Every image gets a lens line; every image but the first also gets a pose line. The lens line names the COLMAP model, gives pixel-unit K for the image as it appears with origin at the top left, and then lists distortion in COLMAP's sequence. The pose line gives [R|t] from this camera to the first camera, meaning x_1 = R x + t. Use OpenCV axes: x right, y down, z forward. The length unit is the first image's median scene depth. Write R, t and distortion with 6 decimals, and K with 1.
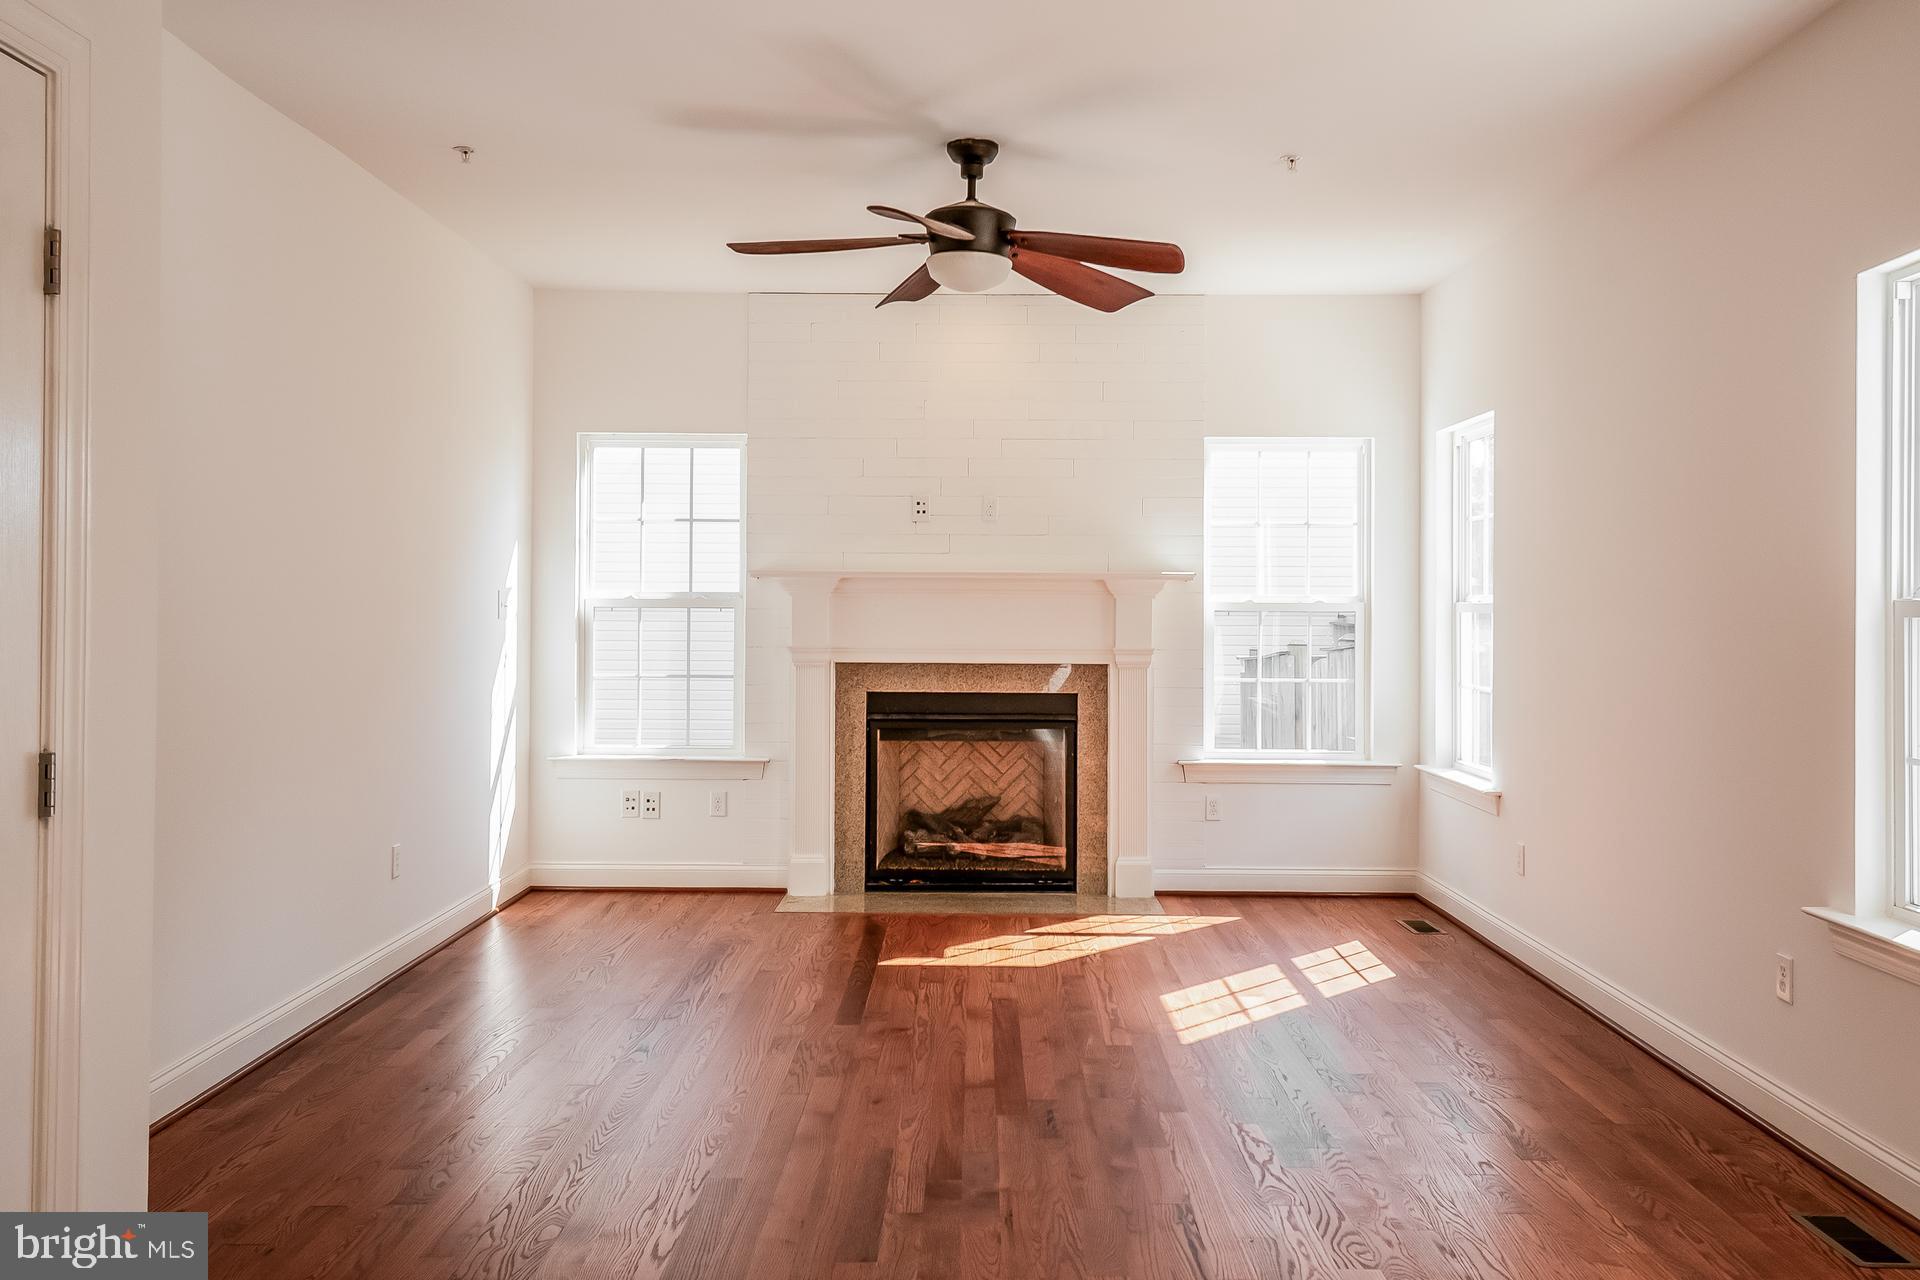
lens RADIAL K [[1619.1, 0, 961.8], [0, 1619.1, 621.0], [0, 0, 1]] dist [0.043903, -0.005739]
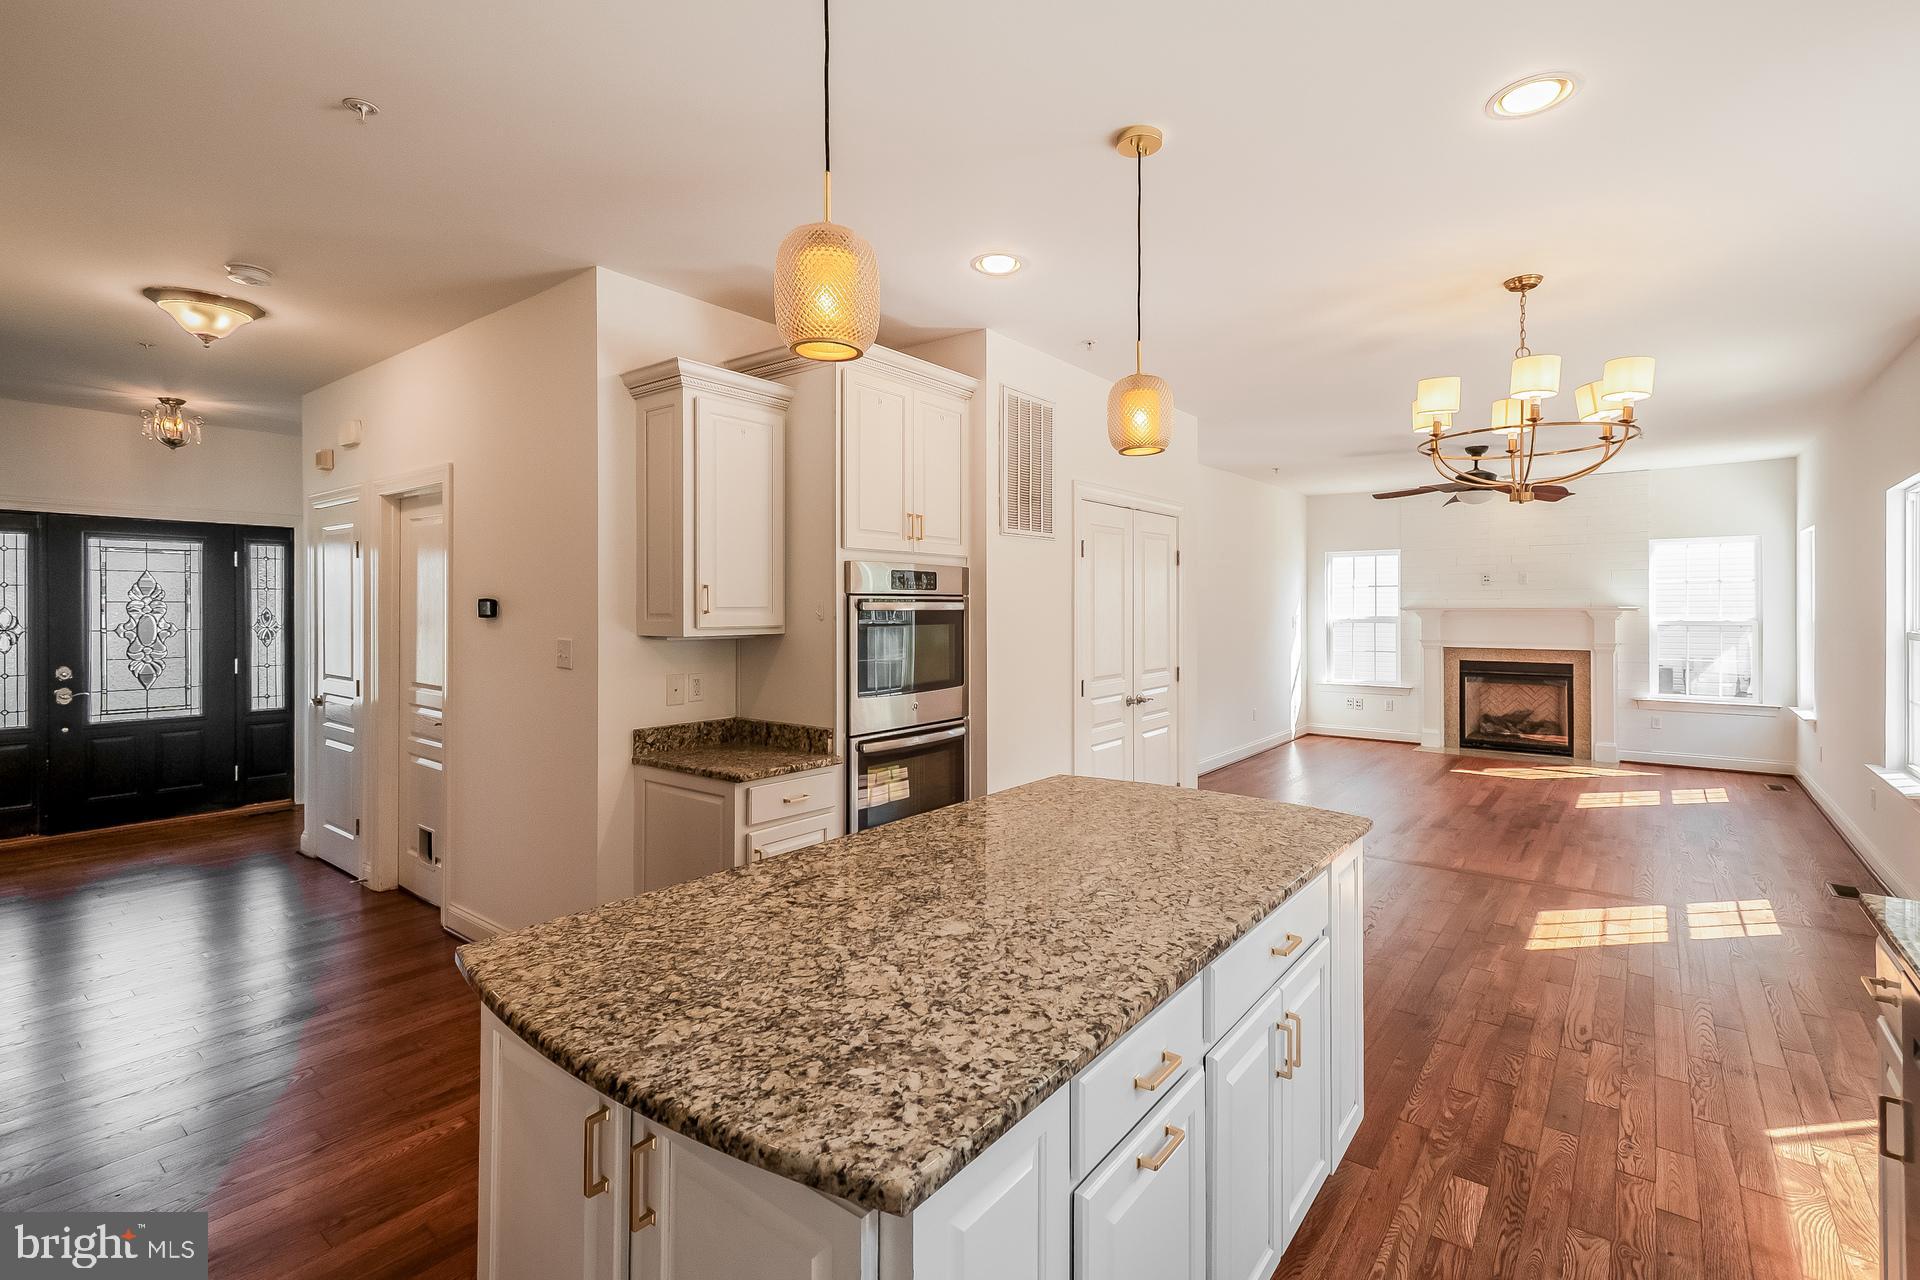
lens RADIAL K [[862.5, 0, 973.1], [0, 862.5, 598.0], [0, 0, 1]] dist [0.023812, -0.000104]
pose [[0.796918, -0.015840, -0.603880, 0.136459], [0.002469, 0.999733, -0.022965, -0.017448], [0.604083, 0.016810, 0.796744, -0.390596]]
